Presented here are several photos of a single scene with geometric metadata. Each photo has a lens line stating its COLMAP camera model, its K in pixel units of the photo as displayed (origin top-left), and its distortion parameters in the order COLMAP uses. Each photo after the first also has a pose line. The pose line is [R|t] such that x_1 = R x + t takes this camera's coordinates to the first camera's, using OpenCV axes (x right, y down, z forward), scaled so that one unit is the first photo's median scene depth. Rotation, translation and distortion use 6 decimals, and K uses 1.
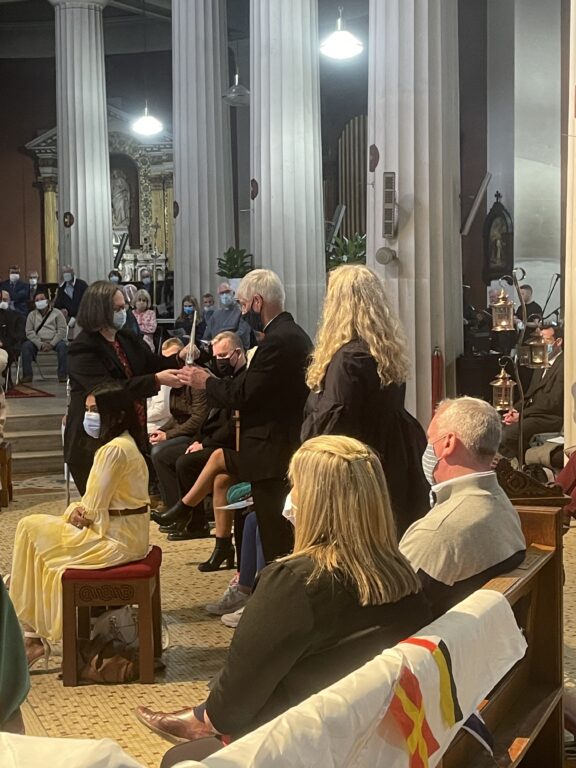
lens RADIAL K [[1262.6, 0, 295.8], [0, 1262.6, 380.2], [0, 0, 1]] dist [0.097191, 0.000000]
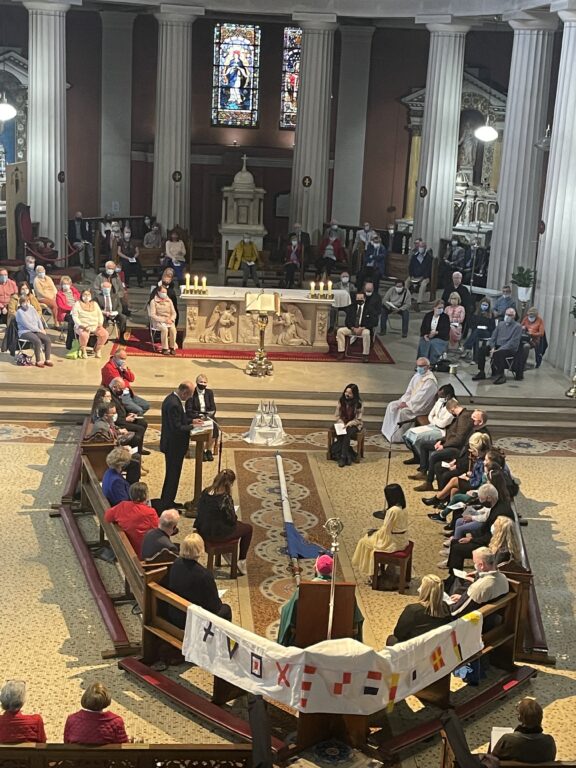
lens RADIAL K [[1242.4, 0, 287.0], [0, 1242.4, 383.4], [0, 0, 1]] dist [0.071441, 0.000000]
pose [[0.954060, 0.128983, -0.270431, 0.125402], [-0.080812, 0.979921, 0.182277, -0.269638], [0.288512, -0.152049, 0.945326, -0.614468]]
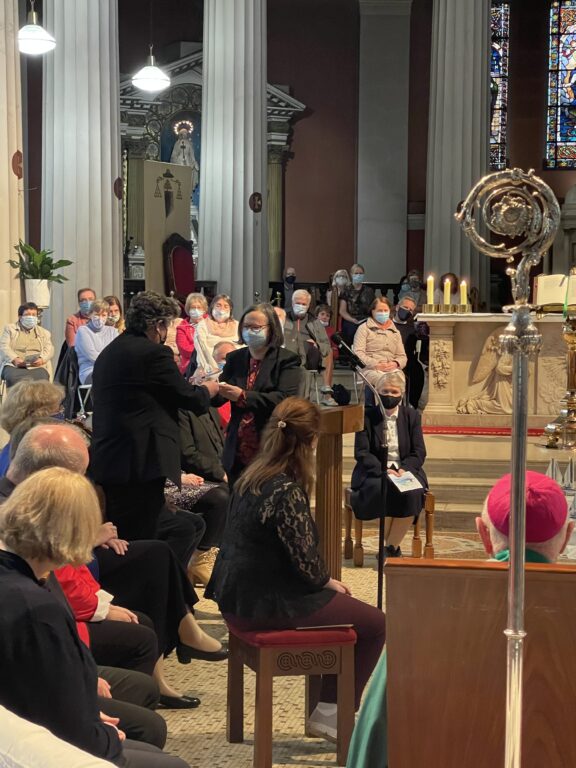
lens RADIAL K [[1722.6, 0, 283.5], [0, 1722.6, 376.6], [0, 0, 1]] dist [0.231543, 0.000000]
pose [[0.854156, 0.044170, -0.518137, 0.037650], [-0.053173, 0.998582, -0.002530, -0.005397], [0.517291, 0.029712, 0.855294, -0.049237]]
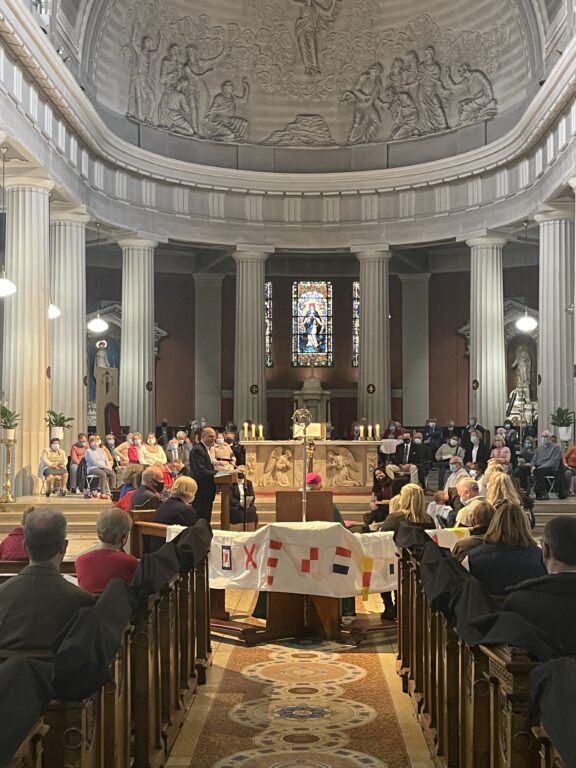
lens RADIAL K [[1117.3, 0, 293.3], [0, 1117.3, 385.9], [0, 0, 1]] dist [0.088760, 0.000000]
pose [[0.924061, -0.002702, -0.382235, 0.223371], [-0.037533, 0.994501, -0.097768, 0.023120], [0.380397, 0.104690, 0.918879, -0.528732]]
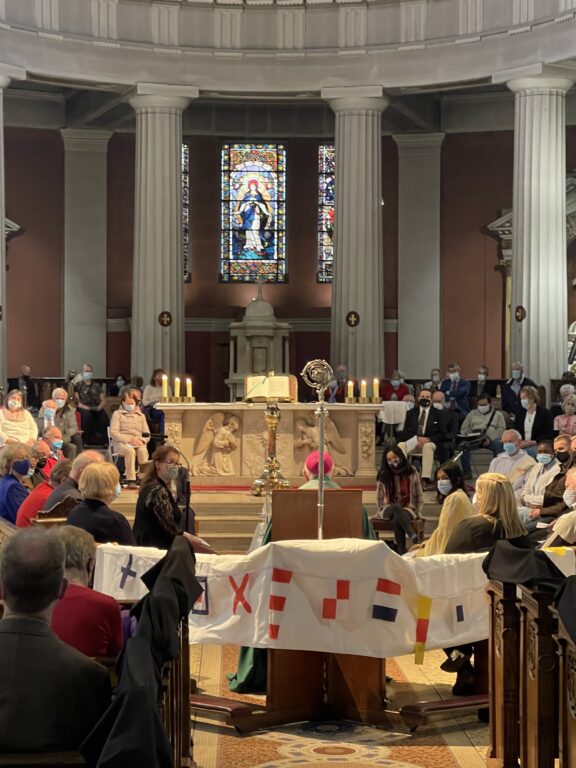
lens RADIAL K [[1794.2, 0, 281.1], [0, 1794.2, 377.1], [0, 0, 1]] dist [0.158968, 0.000000]
pose [[0.941339, 0.015240, -0.337118, 0.183682], [-0.038429, 0.997322, -0.062220, 0.019985], [0.335267, 0.071525, 0.939404, -0.552418]]
